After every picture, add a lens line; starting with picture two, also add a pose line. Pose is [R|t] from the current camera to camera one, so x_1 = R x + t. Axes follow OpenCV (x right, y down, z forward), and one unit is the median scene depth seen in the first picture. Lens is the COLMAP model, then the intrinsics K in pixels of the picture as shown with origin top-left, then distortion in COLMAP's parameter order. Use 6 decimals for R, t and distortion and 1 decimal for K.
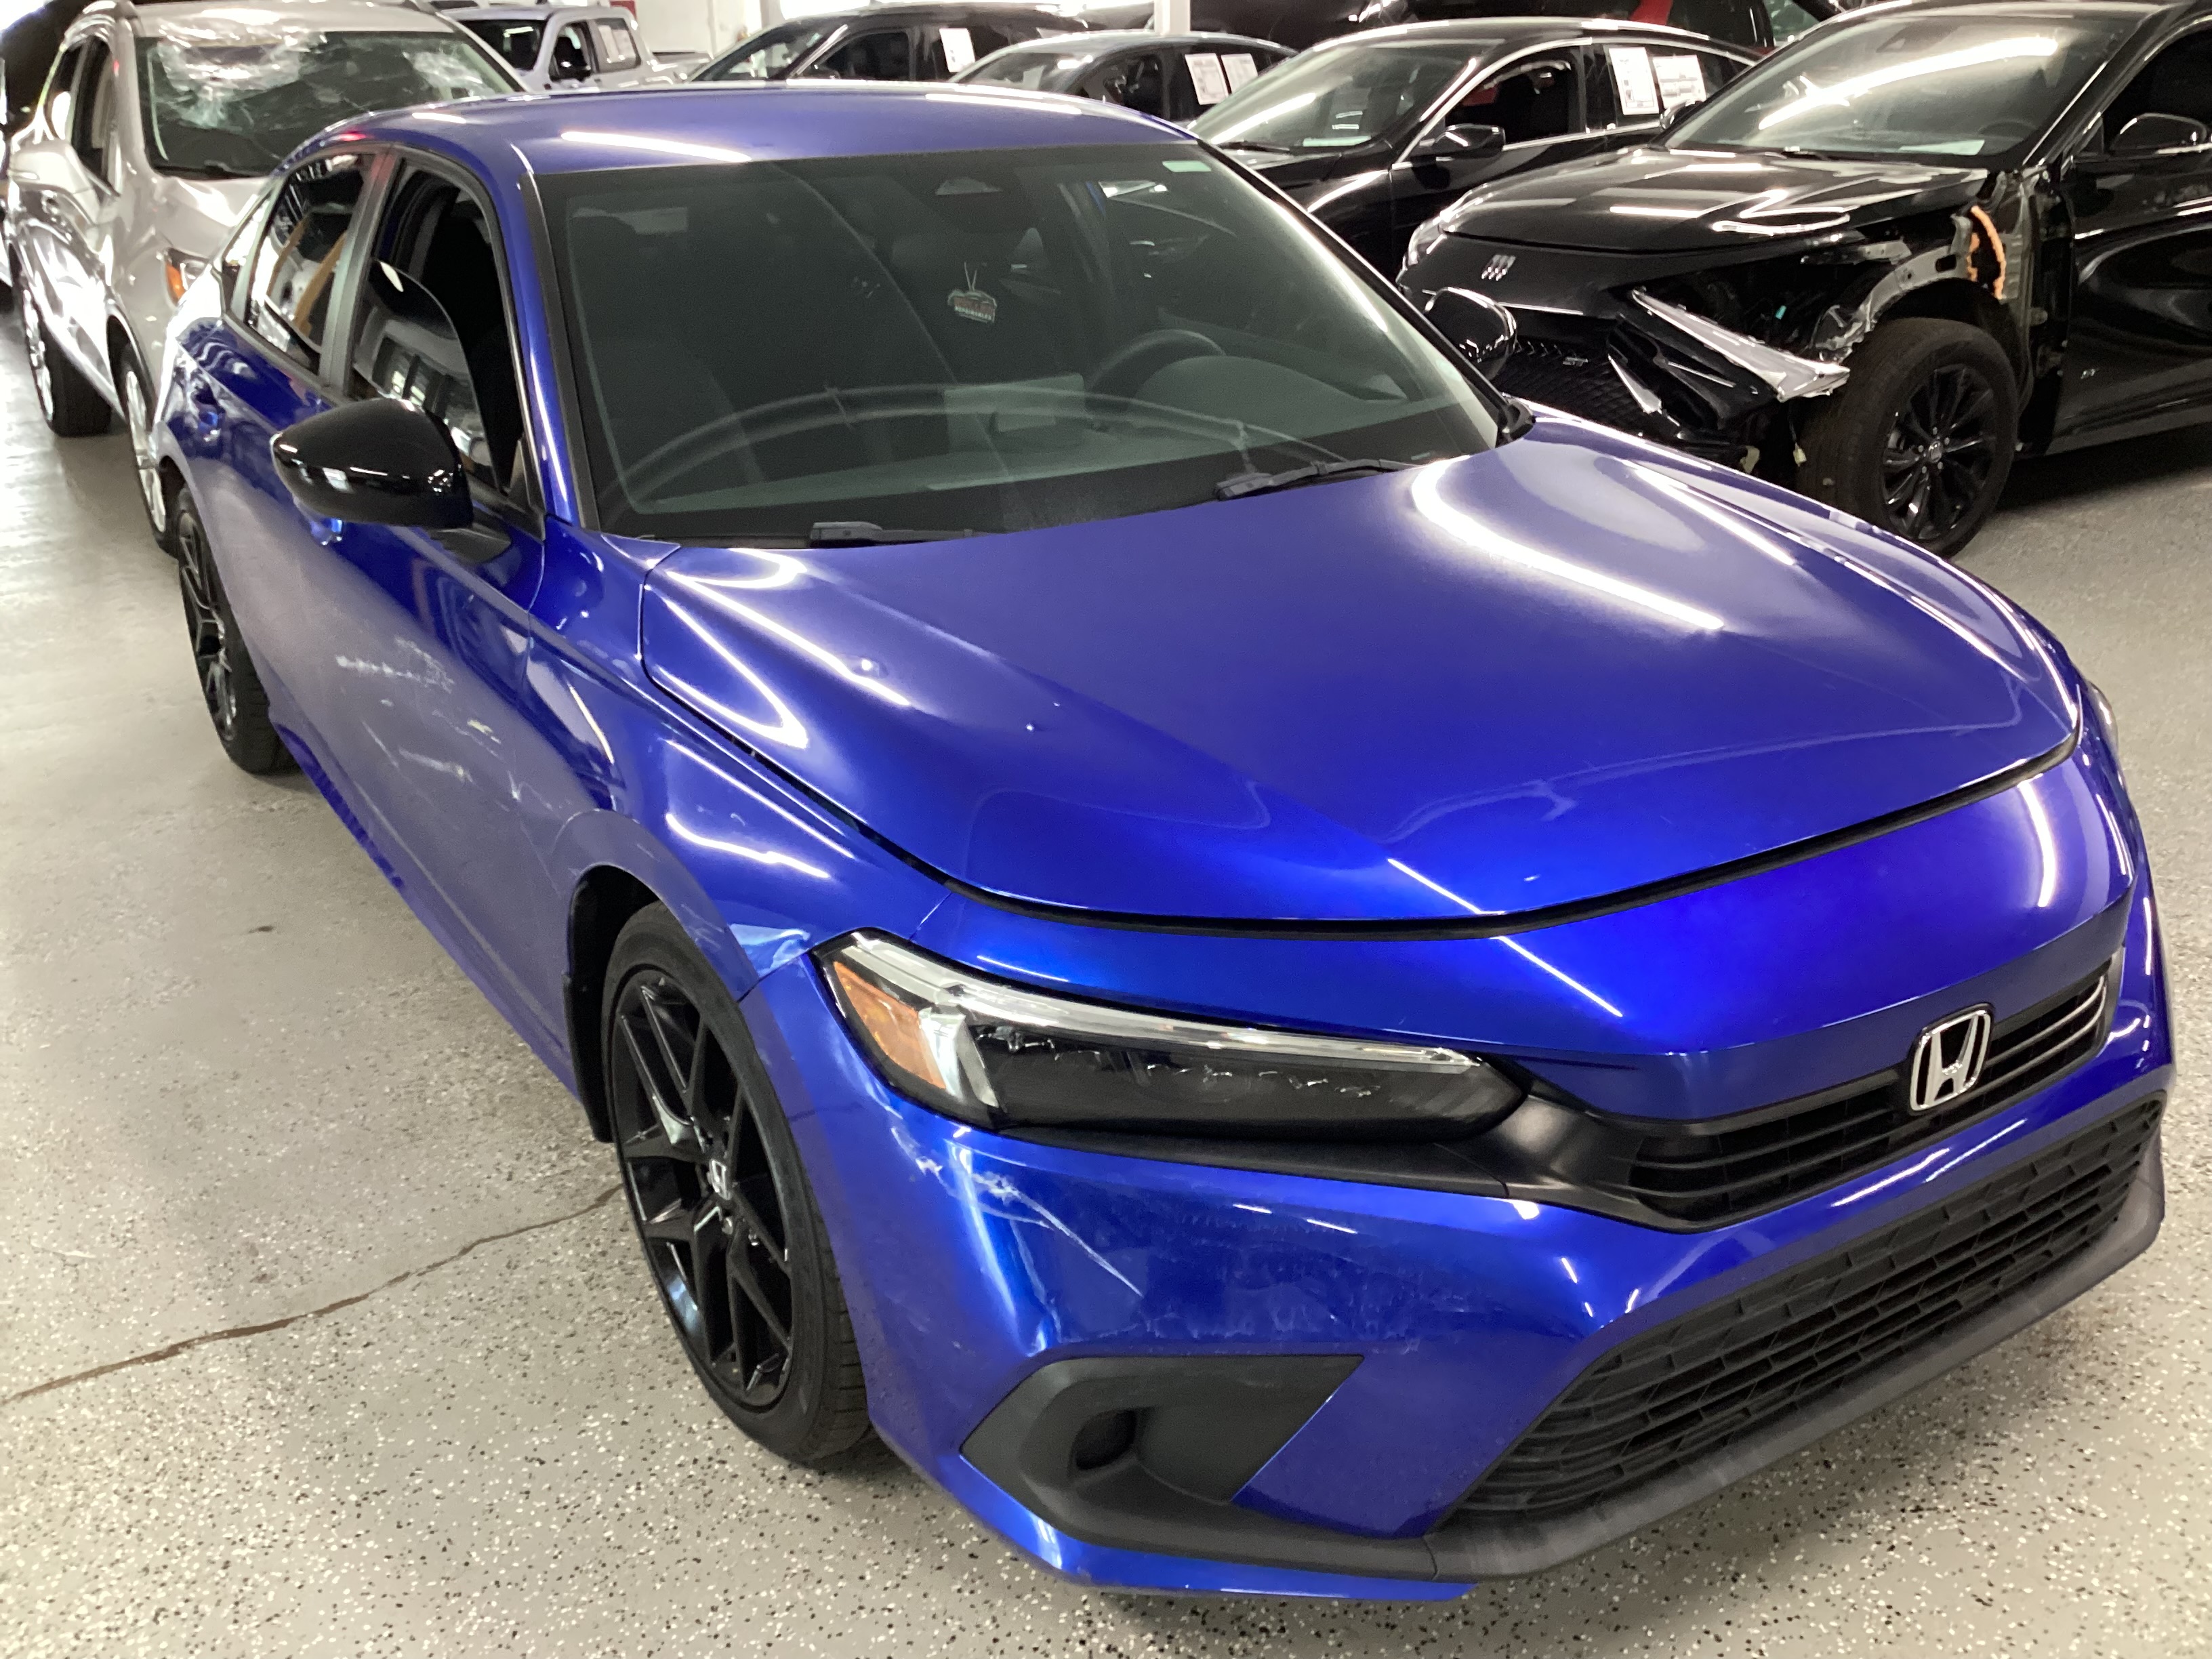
lens RADIAL K [[1956.8, 0, 1106.0], [0, 1956.8, 829.5], [0, 0, 1]] dist [0.067455, -0.159524]
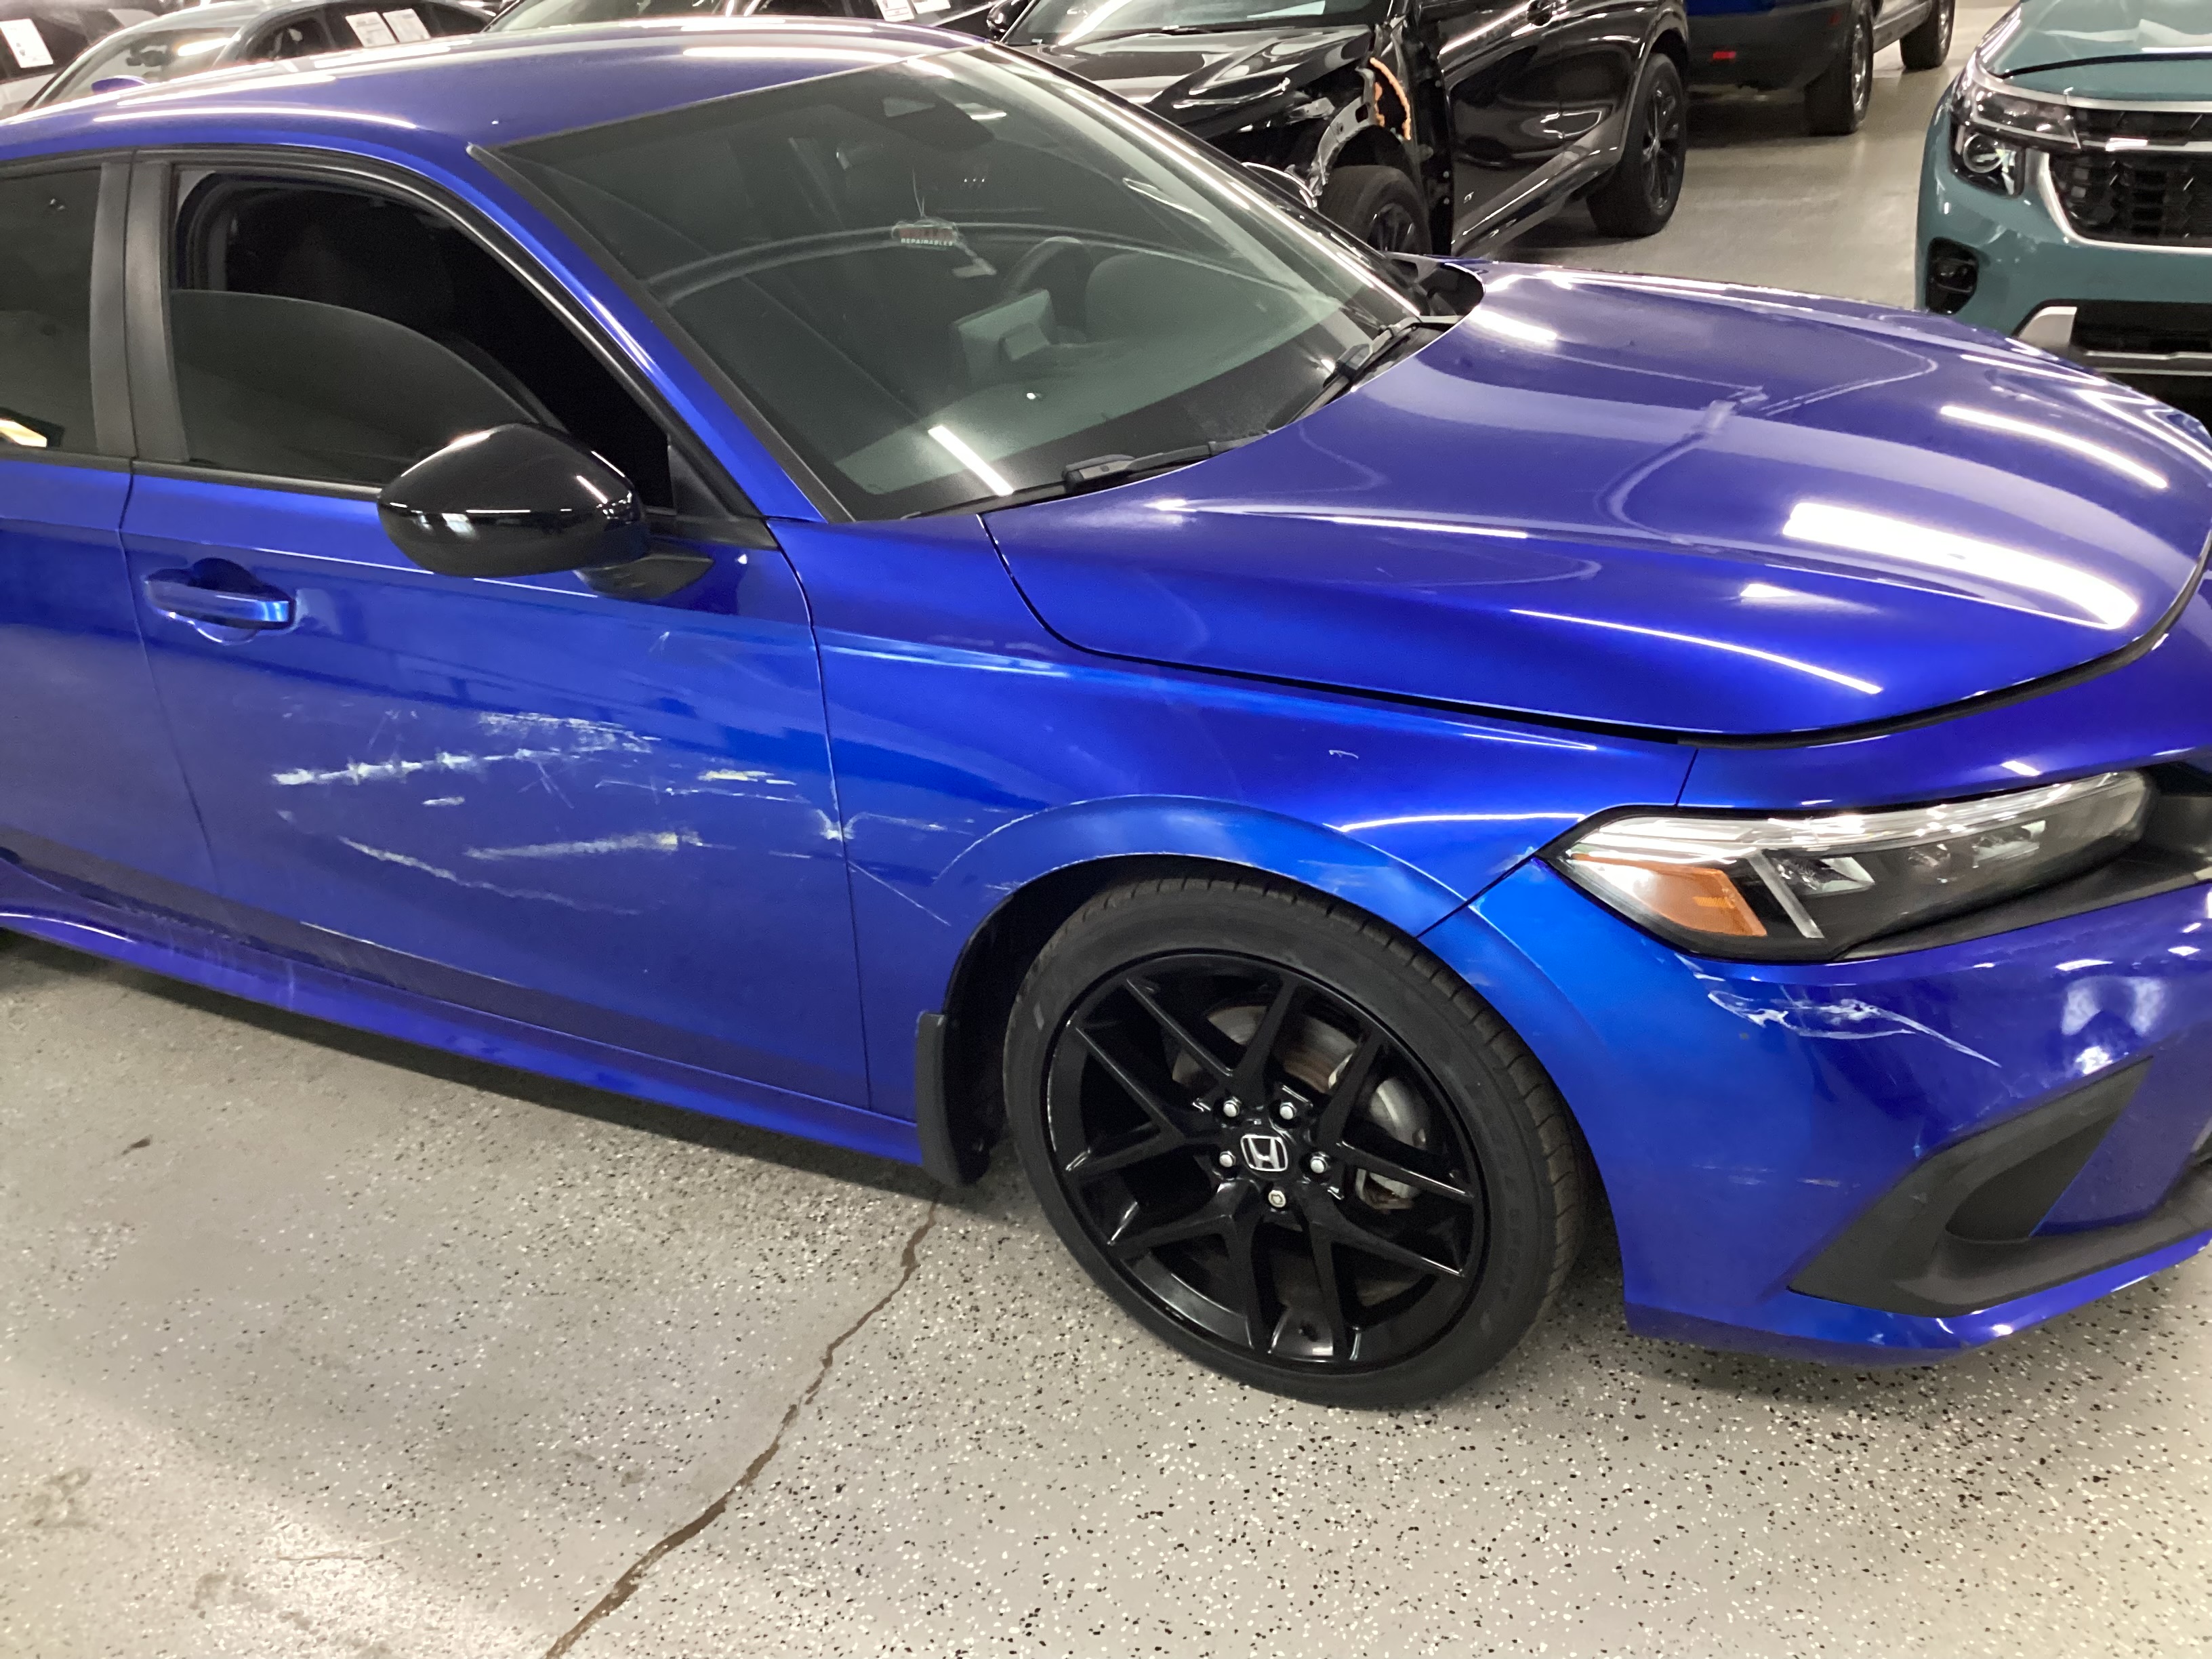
lens RADIAL K [[1956.8, 0, 1106.0], [0, 1956.8, 829.5], [0, 0, 1]] dist [0.067455, -0.159524]
pose [[0.885061, -0.258700, 0.386964, -0.228196], [0.247851, 0.965600, 0.078656, -0.025220], [-0.394000, 0.026294, 0.918734, 0.063282]]
